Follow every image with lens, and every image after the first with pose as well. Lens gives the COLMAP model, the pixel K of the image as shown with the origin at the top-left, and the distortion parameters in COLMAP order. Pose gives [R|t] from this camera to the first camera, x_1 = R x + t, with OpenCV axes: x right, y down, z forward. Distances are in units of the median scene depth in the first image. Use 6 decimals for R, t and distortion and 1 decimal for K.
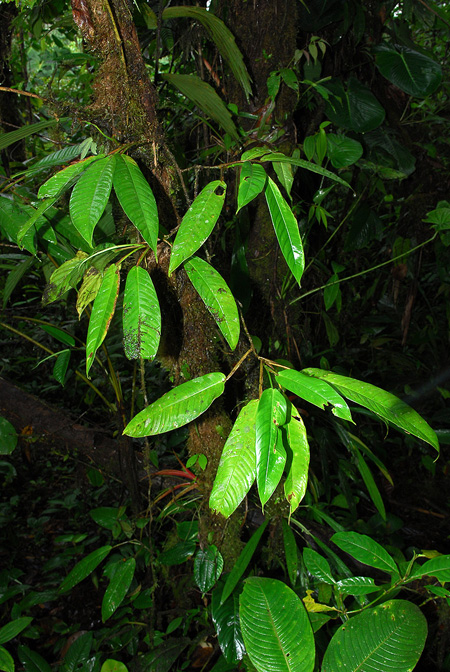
lens RADIAL K [[577.3, 0, 225.0], [0, 577.3, 336.0], [0, 0, 1]] dist [0.001470, 0.000135]
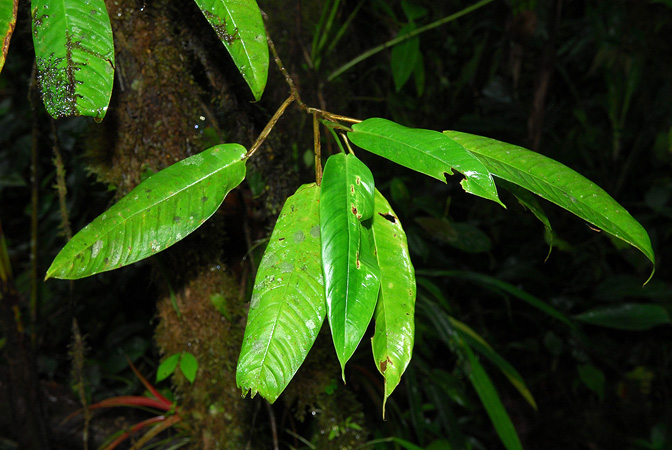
lens RADIAL K [[1101.0, 0, 336.0], [0, 1101.0, 225.0], [0, 0, 1]] dist [0.166197, 0.001506]
pose [[0.990804, -0.057503, 0.122480, -0.046775], [0.051155, 0.997210, 0.054361, 0.091833], [-0.125264, -0.047596, 0.990981, 0.007800]]
